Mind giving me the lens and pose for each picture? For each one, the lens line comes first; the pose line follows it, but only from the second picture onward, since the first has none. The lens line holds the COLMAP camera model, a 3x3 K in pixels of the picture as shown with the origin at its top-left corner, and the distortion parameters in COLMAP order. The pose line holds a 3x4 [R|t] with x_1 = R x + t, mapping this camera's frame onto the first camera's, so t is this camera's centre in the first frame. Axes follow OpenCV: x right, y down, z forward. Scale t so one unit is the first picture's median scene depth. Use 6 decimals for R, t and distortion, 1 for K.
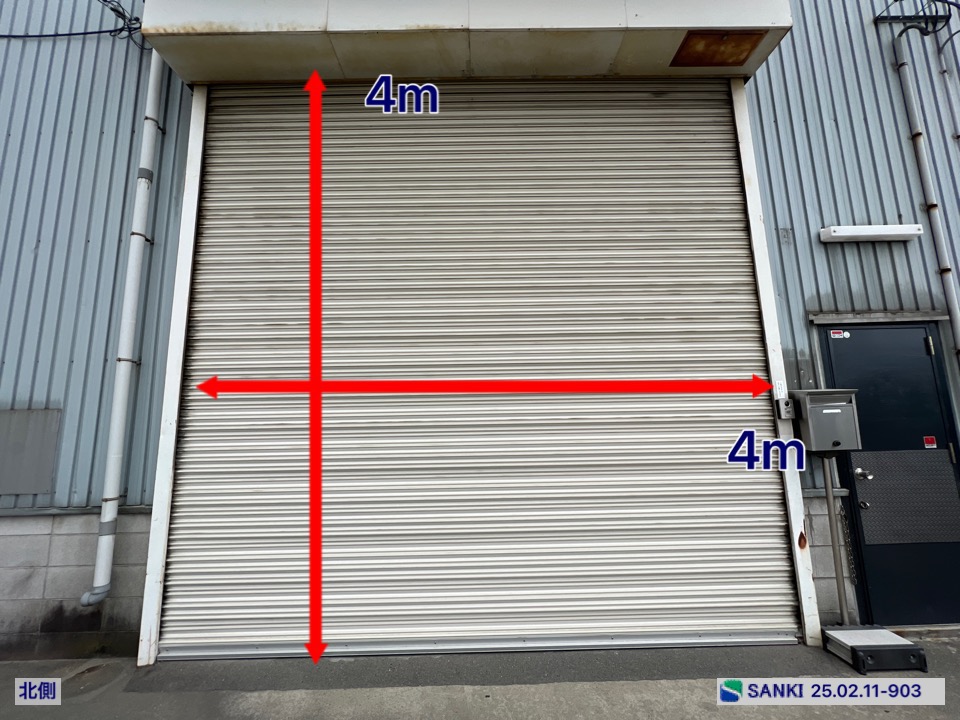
lens RADIAL K [[385.6, 0, 481.6], [0, 385.6, 361.9], [0, 0, 1]] dist [-0.002793, 0.000628]
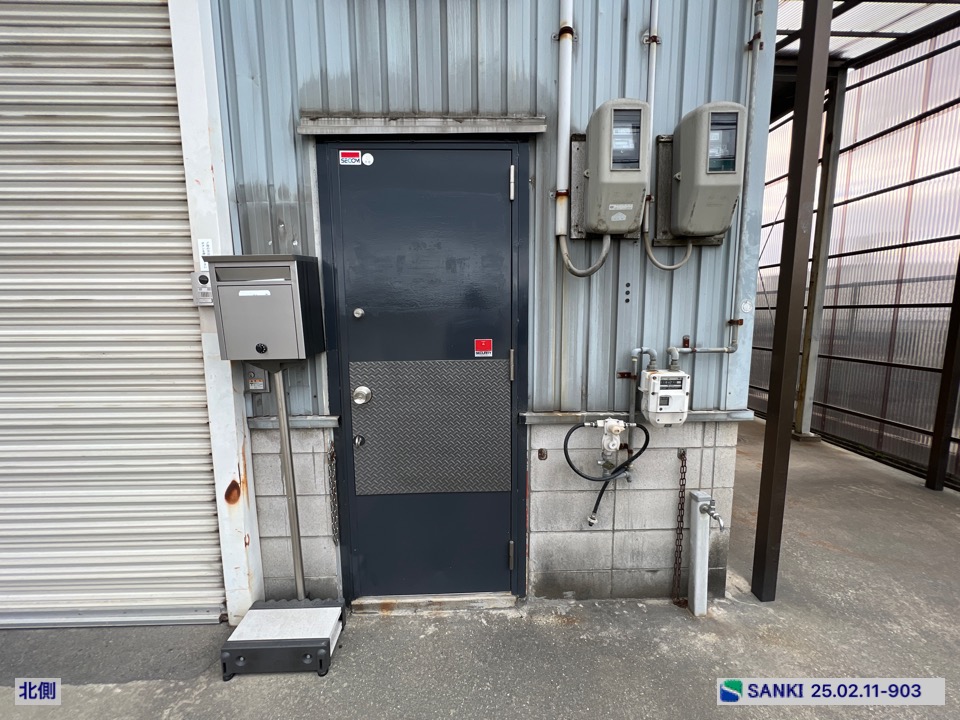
lens RADIAL K [[385.6, 0, 482.4], [0, 385.6, 361.2], [0, 0, 1]] dist [-0.002793, 0.000628]
pose [[0.999616, 0.011523, 0.025199, 1.099825], [-0.017846, 0.963434, 0.267350, 0.059363], [-0.021197, -0.267697, 0.963270, 0.373639]]
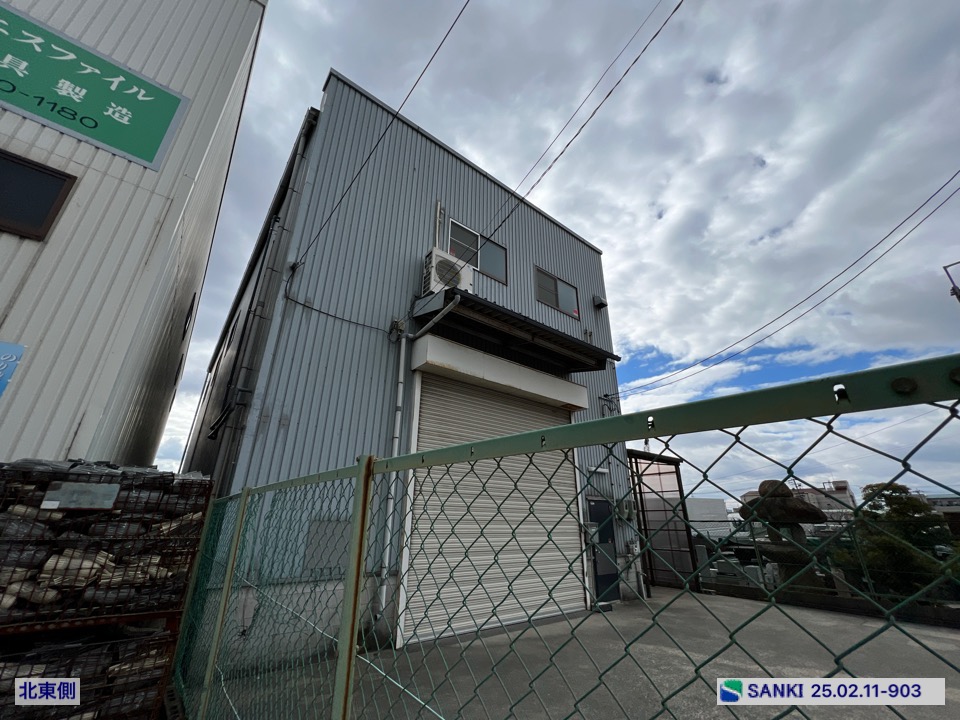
lens RADIAL K [[385.6, 0, 483.4], [0, 385.6, 360.2], [0, 0, 1]] dist [-0.002793, 0.000628]
pose [[0.780605, 0.266933, 0.565157, -1.830449], [-0.113557, 0.949736, -0.291729, -0.161296], [-0.614622, 0.163548, 0.771681, -1.058401]]
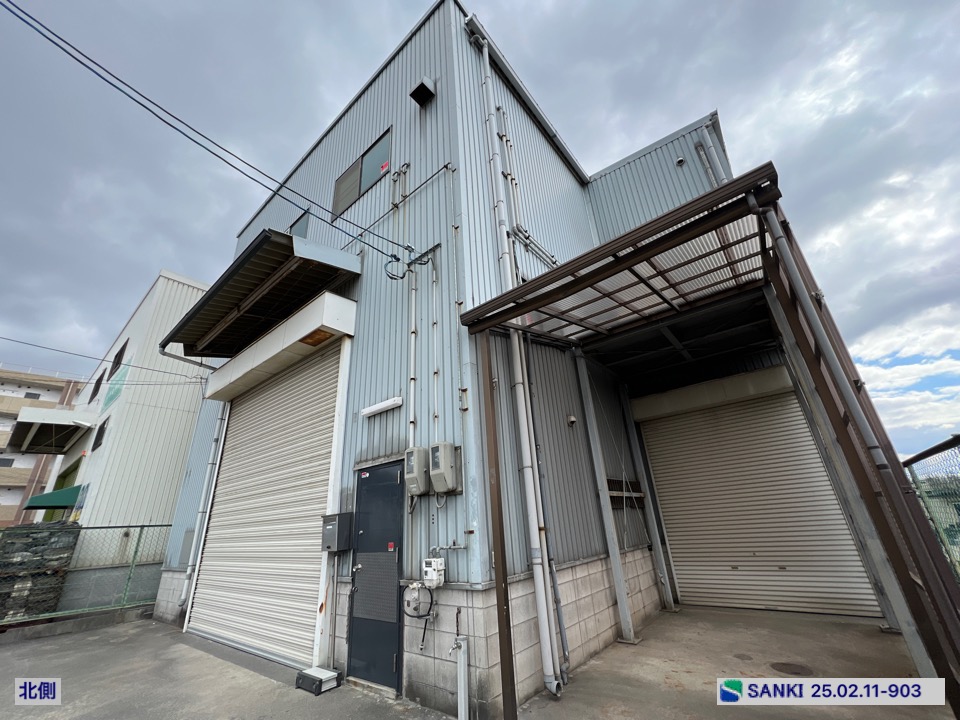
lens RADIAL K [[385.6, 0, 481.8], [0, 385.6, 361.5], [0, 0, 1]] dist [-0.002793, 0.000628]
pose [[0.768748, -0.269429, -0.580030, 2.384050], [0.135524, 0.954962, -0.263972, -0.032698], [0.625028, 0.124320, 0.770639, -0.014841]]
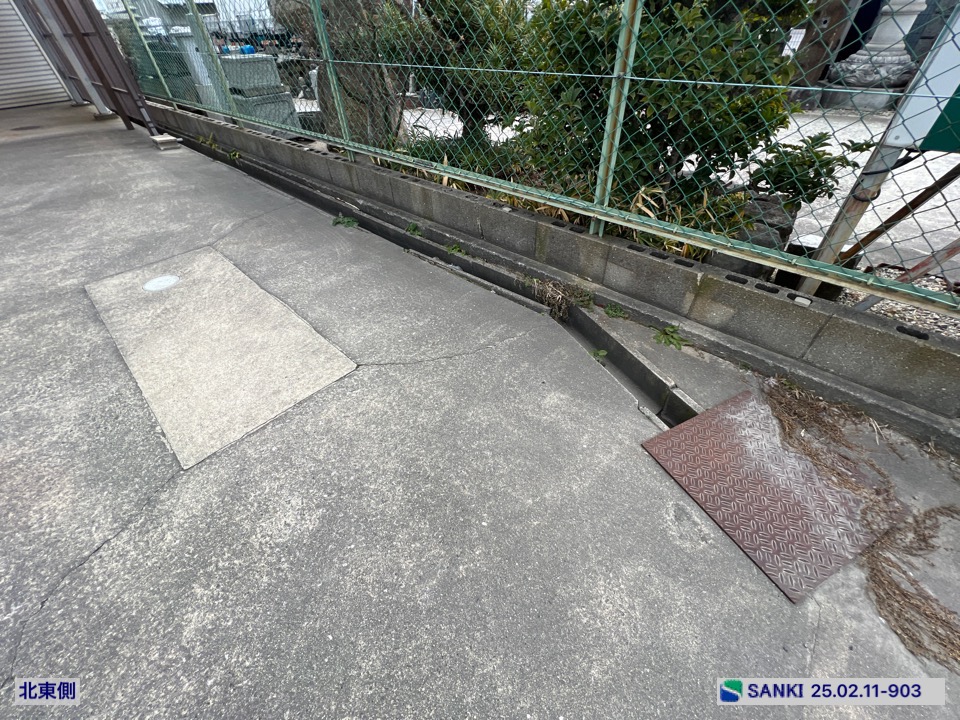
lens RADIAL K [[385.6, 0, 478.8], [0, 385.6, 356.0], [0, 0, 1]] dist [-0.002793, 0.000628]
pose [[0.679647, -0.494595, 0.541716, 2.084465], [-0.083070, 0.681849, 0.726761, -0.038047], [-0.728821, -0.538941, 0.422330, -1.282004]]
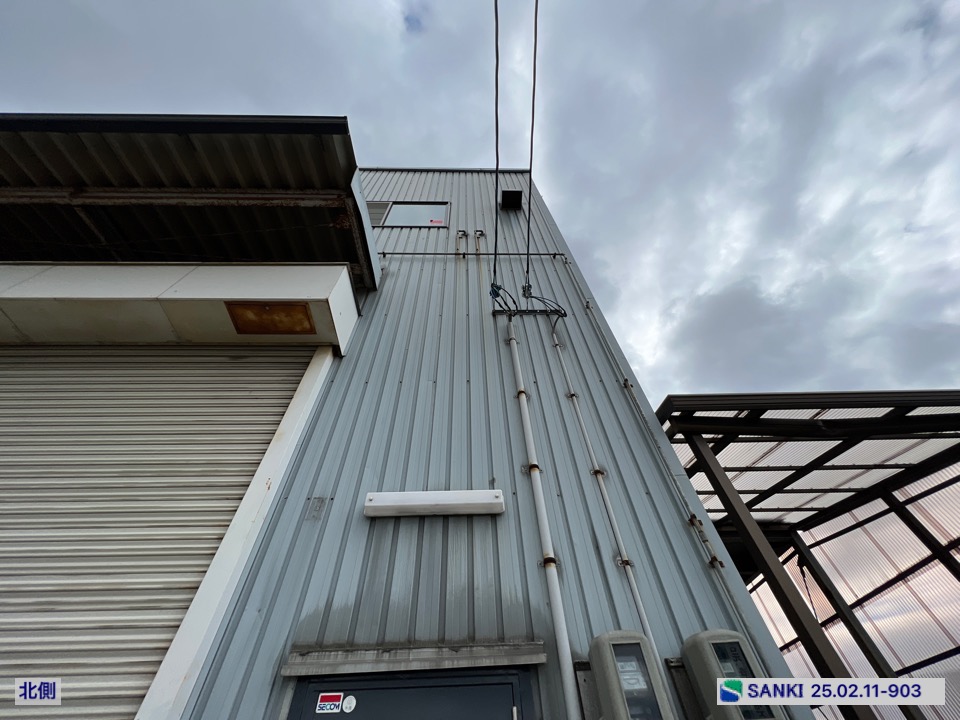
lens RADIAL K [[385.6, 0, 481.3], [0, 385.6, 361.3], [0, 0, 1]] dist [-0.002793, 0.000628]
pose [[0.999835, 0.003047, 0.017885, 1.102147], [0.009931, 0.733084, -0.680066, -0.055518], [-0.015183, 0.680131, 0.732933, 0.335564]]
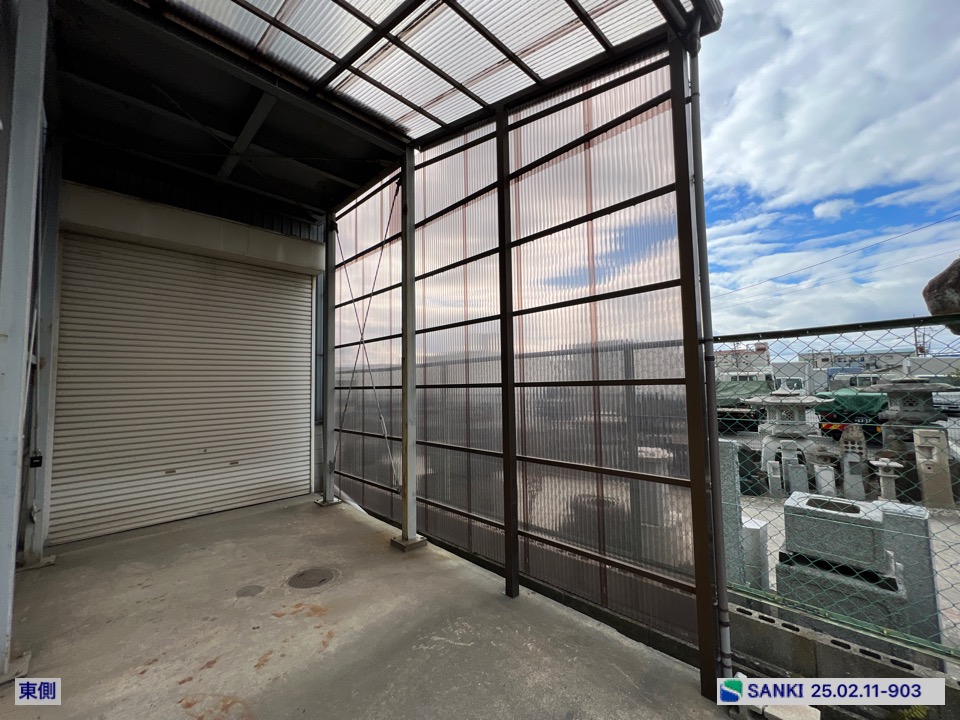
lens RADIAL K [[385.6, 0, 480.3], [0, 385.6, 360.3], [0, 0, 1]] dist [-0.002793, 0.000628]
pose [[0.714946, 0.055021, 0.697012, 1.701019], [-0.099085, 0.994811, 0.023105, 0.091199], [-0.692123, -0.085582, 0.716687, 0.750903]]
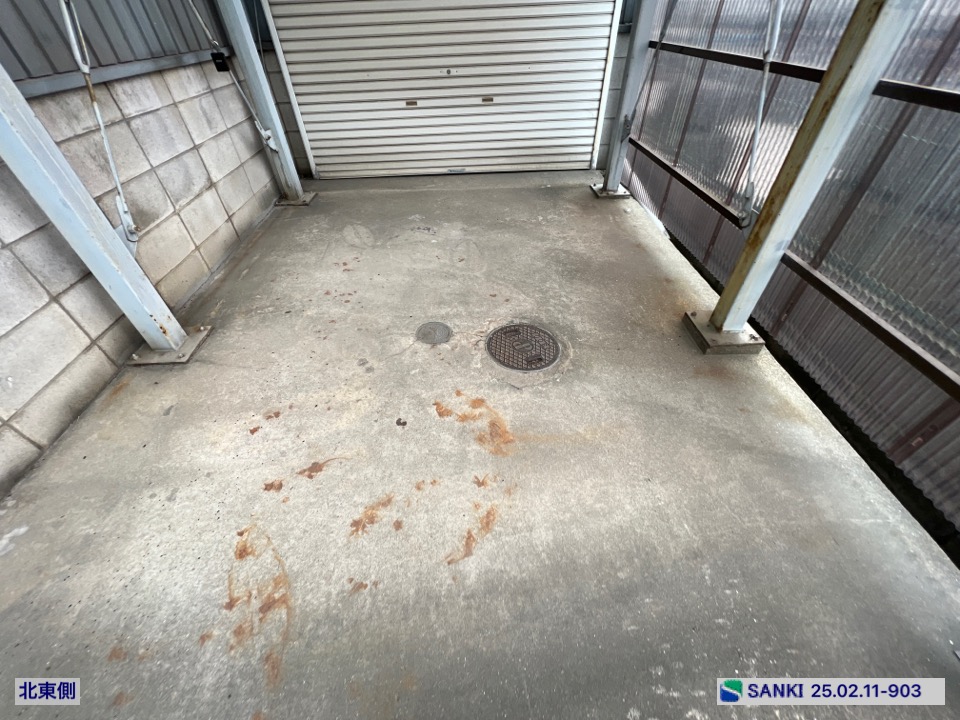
lens RADIAL K [[385.6, 0, 480.6], [0, 385.6, 361.1], [0, 0, 1]] dist [-0.002793, 0.000628]
pose [[0.999425, -0.024841, 0.023096, 2.066692], [-0.002298, 0.629767, 0.776781, 0.298670], [-0.033842, -0.776387, 0.629348, 1.390030]]
